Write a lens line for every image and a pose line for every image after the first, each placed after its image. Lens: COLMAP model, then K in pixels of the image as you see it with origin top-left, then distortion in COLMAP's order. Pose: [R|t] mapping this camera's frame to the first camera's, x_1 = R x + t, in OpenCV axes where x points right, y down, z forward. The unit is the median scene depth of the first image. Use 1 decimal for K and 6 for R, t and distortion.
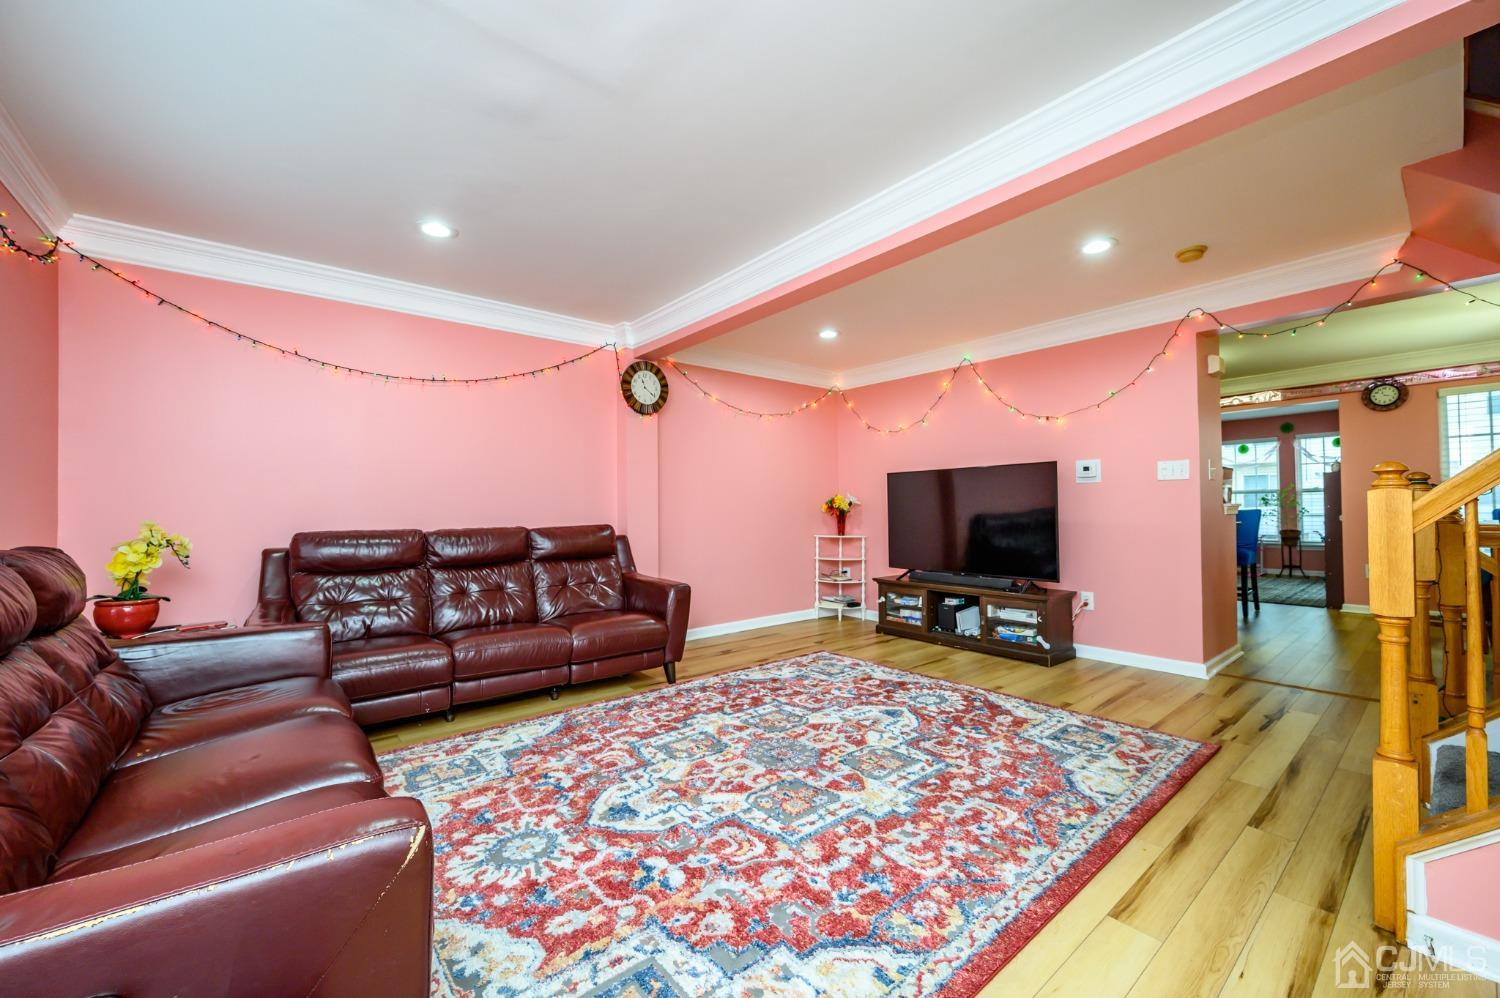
lens RADIAL K [[590.6, 0, 745.7], [0, 590.6, 500.7], [0, 0, 1]] dist [-0.001317, 0.000542]
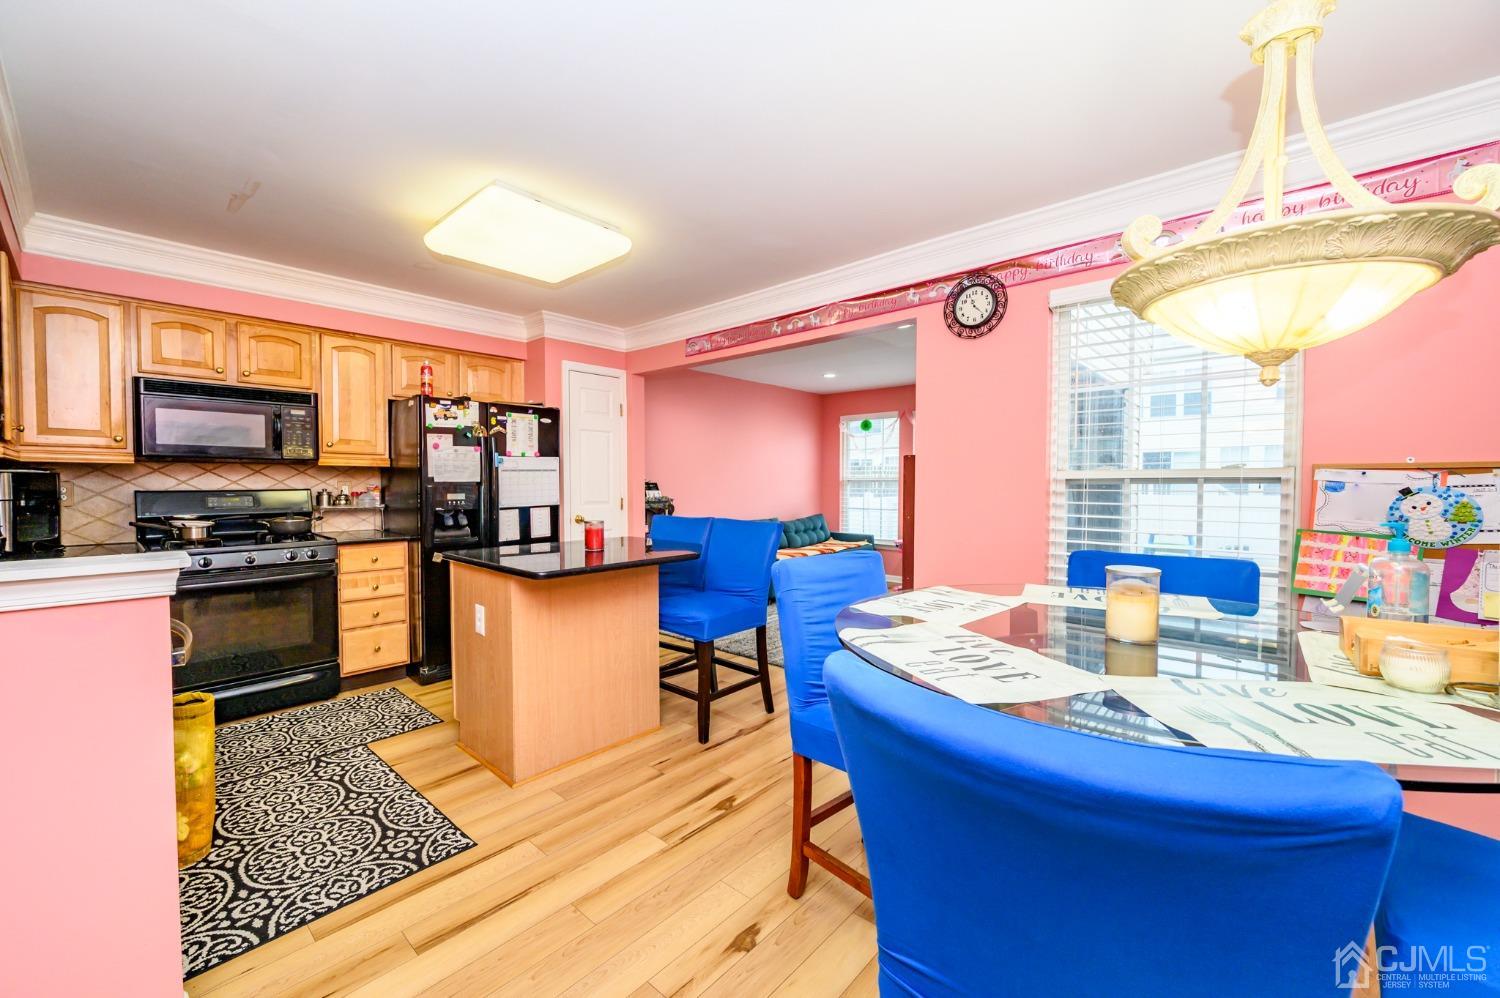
lens RADIAL K [[590.6, 0, 744.6], [0, 590.6, 501.6], [0, 0, 1]] dist [-0.001317, 0.000542]
pose [[0.989216, 0.008478, 0.146220, 1.447656], [-0.015880, 0.998647, 0.049527, -0.056845], [-0.145602, -0.051315, 0.988012, 0.920482]]
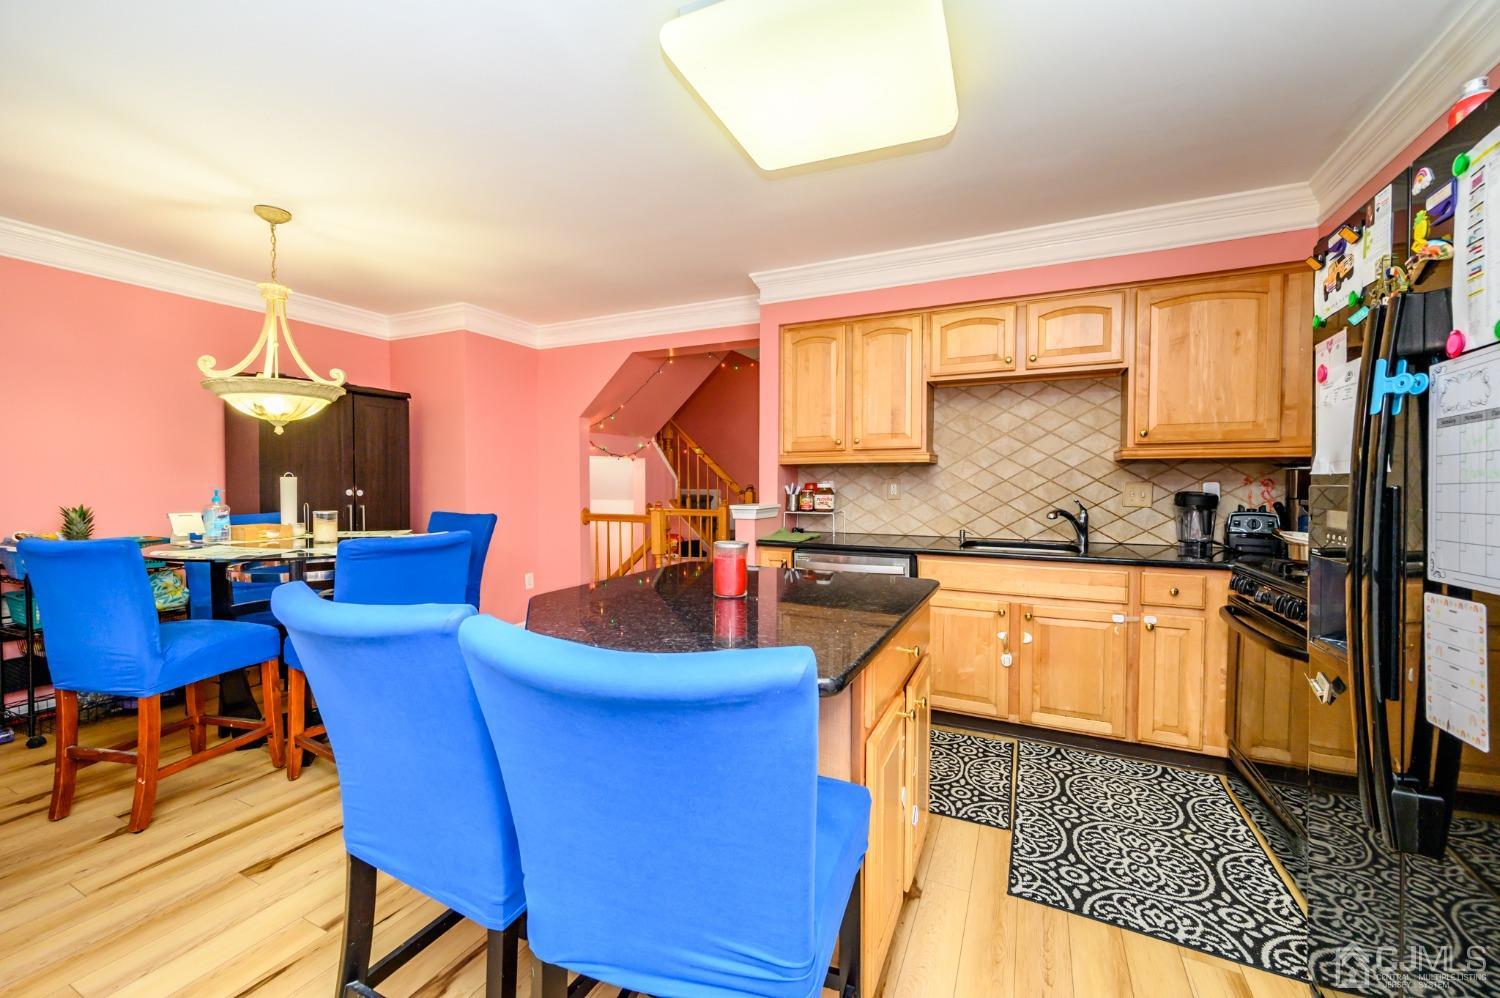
lens RADIAL K [[590.6, 0, 746.8], [0, 590.6, 495.6], [0, 0, 1]] dist [-0.001317, 0.000542]
pose [[-0.908290, 0.018830, -0.417917, 1.551050], [0.013270, 0.999781, 0.016206, -0.027208], [0.418131, 0.009174, -0.908341, 2.325886]]
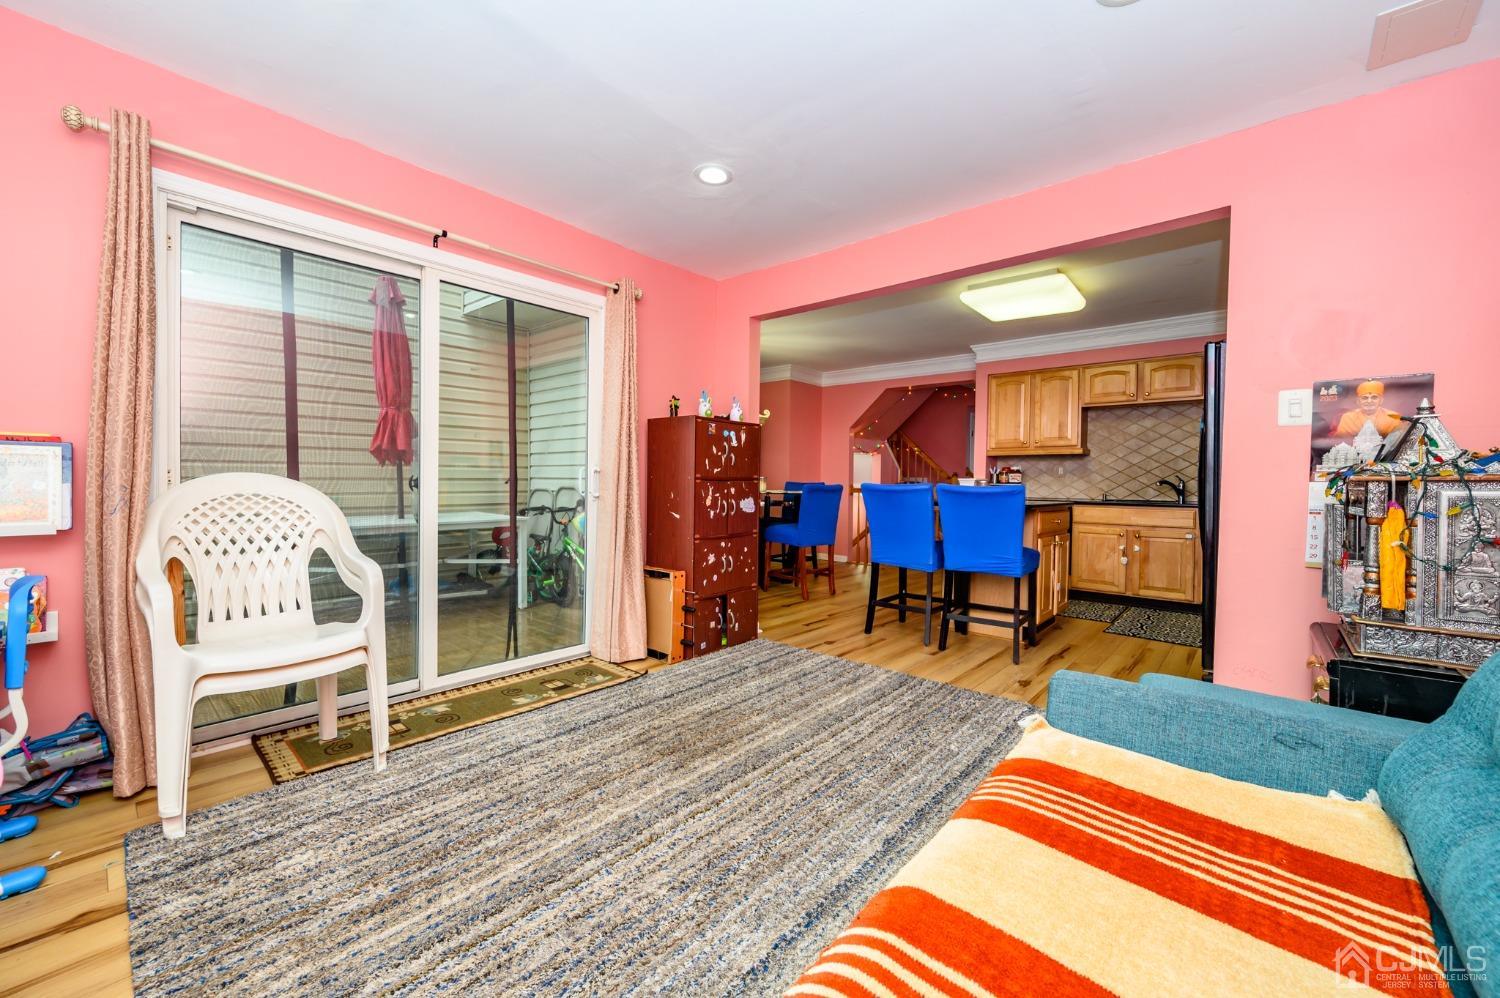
lens RADIAL K [[590.6, 0, 746.4], [0, 590.6, 493.9], [0, 0, 1]] dist [-0.001317, 0.000542]
pose [[-0.987335, 0.001121, -0.158648, 2.102593], [-0.000334, 0.999958, 0.009140, 0.039556], [0.158651, 0.009077, -0.987293, 3.105970]]
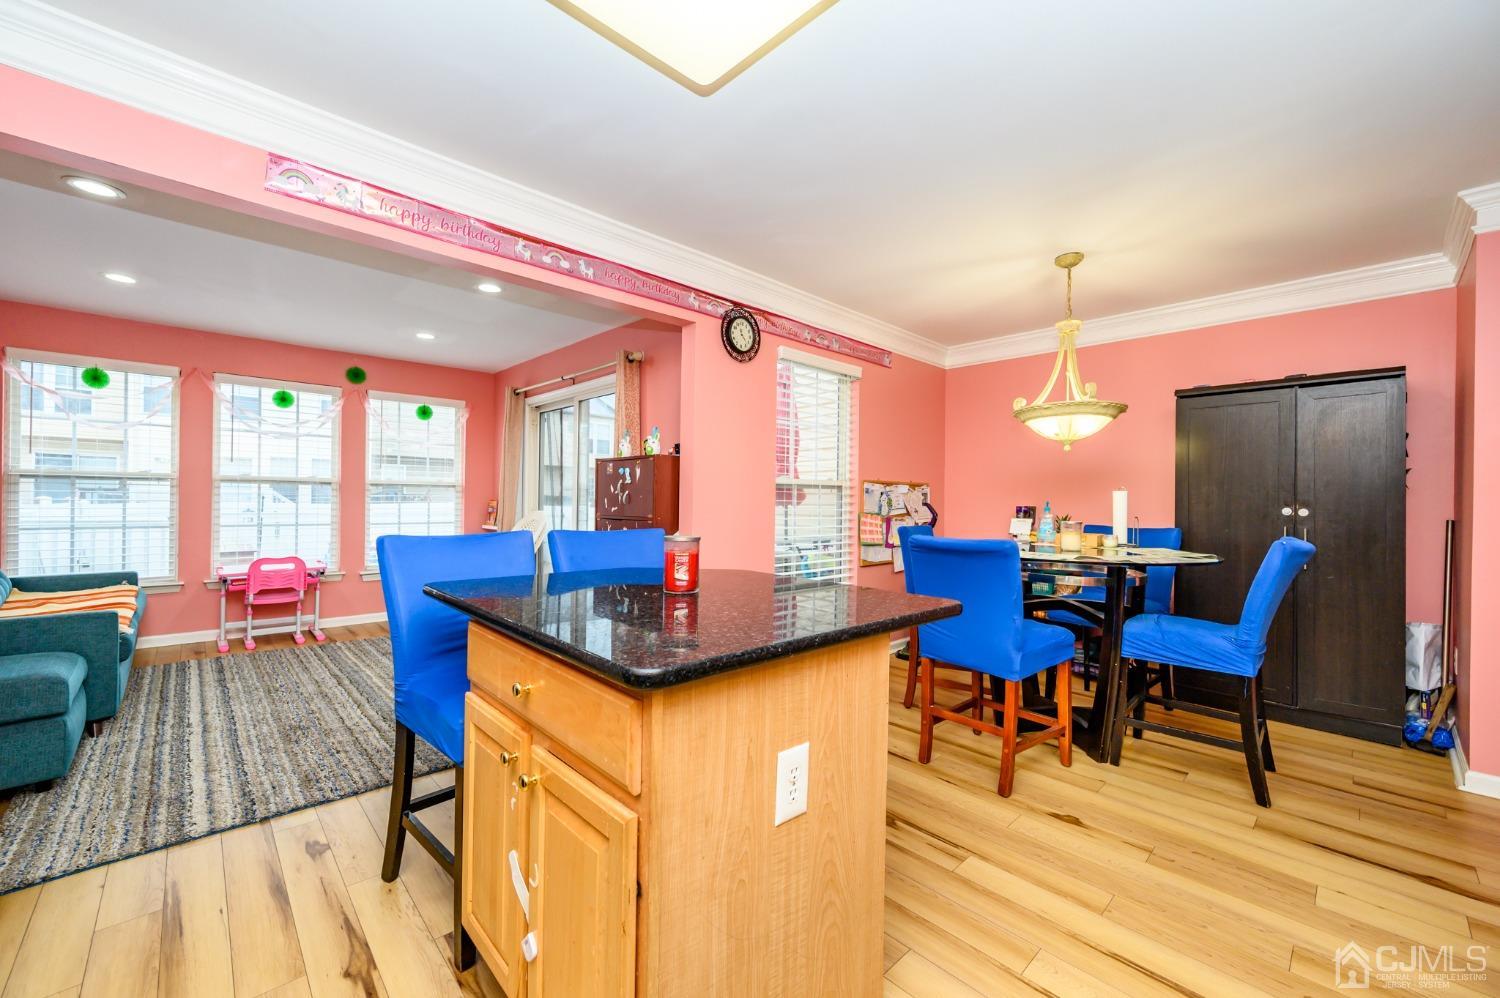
lens RADIAL K [[590.6, 0, 742.3], [0, 590.6, 502.4], [0, 0, 1]] dist [-0.001317, 0.000542]
pose [[-0.065913, 0.008756, 0.997787, 0.862313], [-0.029406, 0.999510, -0.010713, -0.002388], [-0.997392, -0.030047, -0.065624, 1.840205]]
